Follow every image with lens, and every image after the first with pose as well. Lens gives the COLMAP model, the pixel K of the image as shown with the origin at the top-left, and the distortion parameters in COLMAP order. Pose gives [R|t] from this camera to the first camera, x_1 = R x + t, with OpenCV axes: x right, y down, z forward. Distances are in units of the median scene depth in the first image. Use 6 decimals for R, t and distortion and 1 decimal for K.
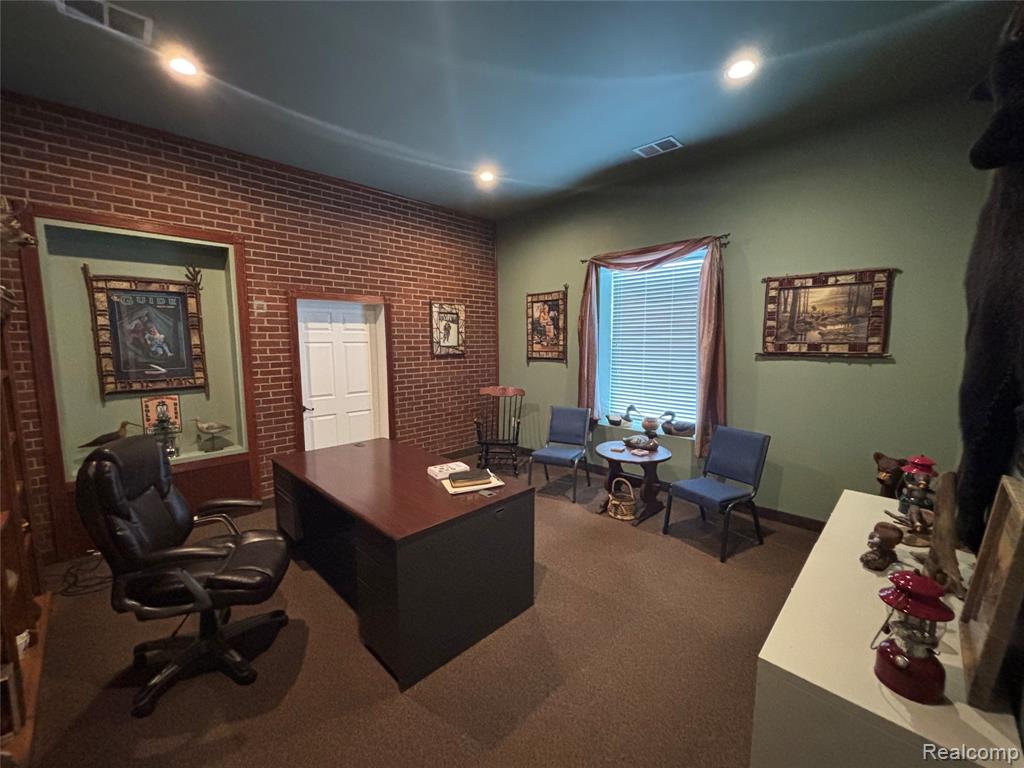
lens RADIAL K [[413.5, 0, 509.4], [0, 413.5, 383.4], [0, 0, 1]] dist [0.002751, -0.000315]
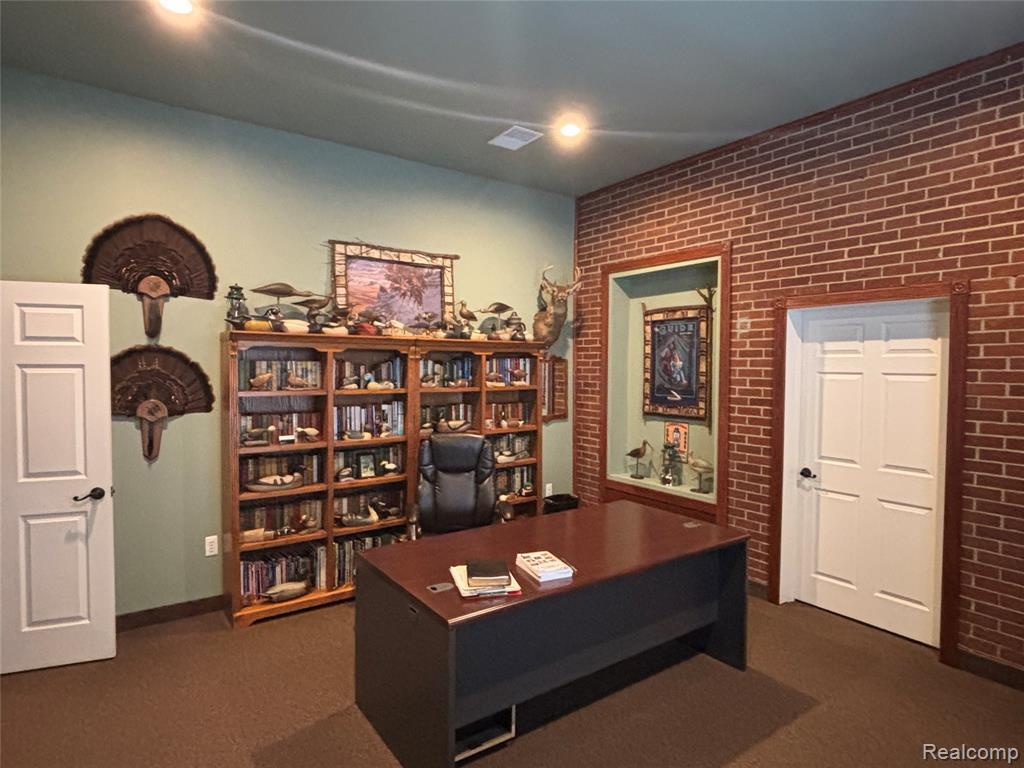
lens RADIAL K [[563.0, 0, 509.2], [0, 563.0, 384.1], [0, 0, 1]] dist [0.000726, -0.001216]
pose [[-0.158678, 0.036717, -0.986648, 0.543591], [-0.112828, 0.992088, 0.055065, -0.088277], [0.980863, 0.120059, -0.153279, 0.779622]]
